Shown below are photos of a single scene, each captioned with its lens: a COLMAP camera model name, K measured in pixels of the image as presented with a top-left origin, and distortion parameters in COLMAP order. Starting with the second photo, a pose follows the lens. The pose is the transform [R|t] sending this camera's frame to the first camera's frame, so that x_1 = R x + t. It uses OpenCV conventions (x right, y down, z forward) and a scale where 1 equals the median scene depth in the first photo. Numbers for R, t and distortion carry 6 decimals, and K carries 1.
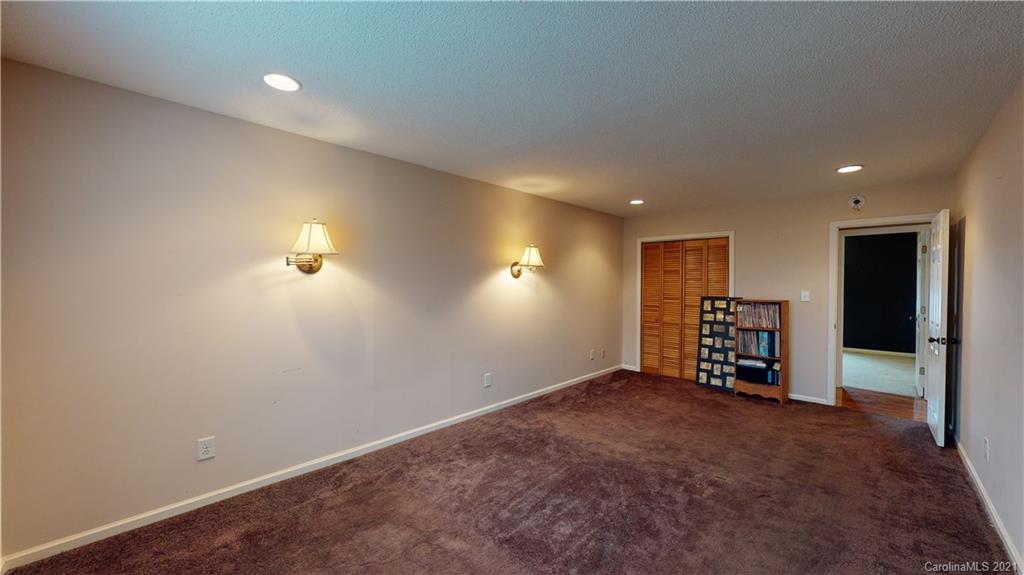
lens RADIAL K [[374.0, 0, 515.2], [0, 374.0, 288.5], [0, 0, 1]] dist [0.000601, 0.000000]
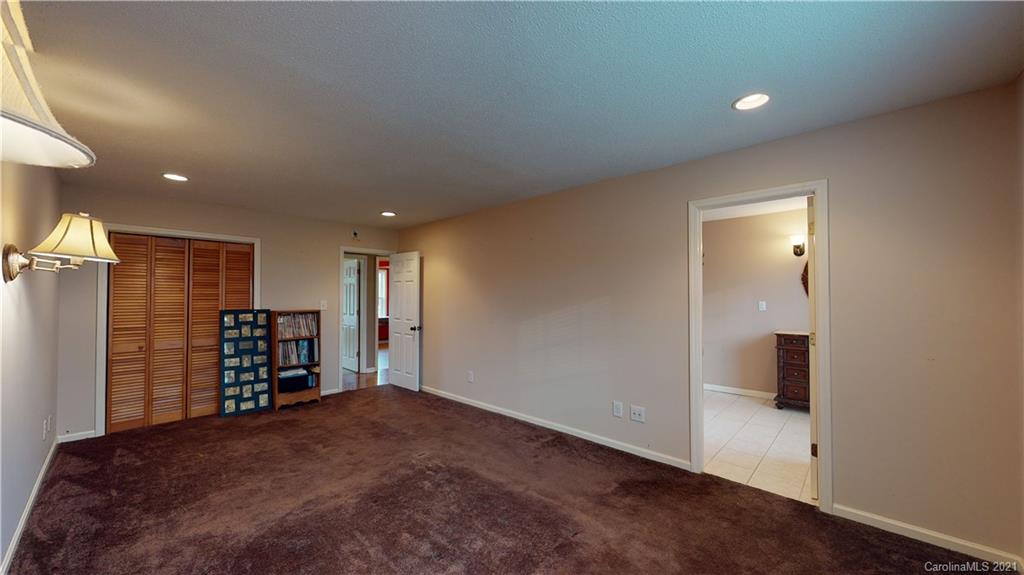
lens RADIAL K [[374.0, 0, 515.2], [0, 374.0, 288.5], [0, 0, 1]] dist [0.000601, 0.000000]
pose [[-0.009294, 0.011572, 0.999890, -0.387412], [0.010151, 0.999883, -0.011477, -0.012444], [-0.999905, 0.010043, -0.009410, 0.393568]]
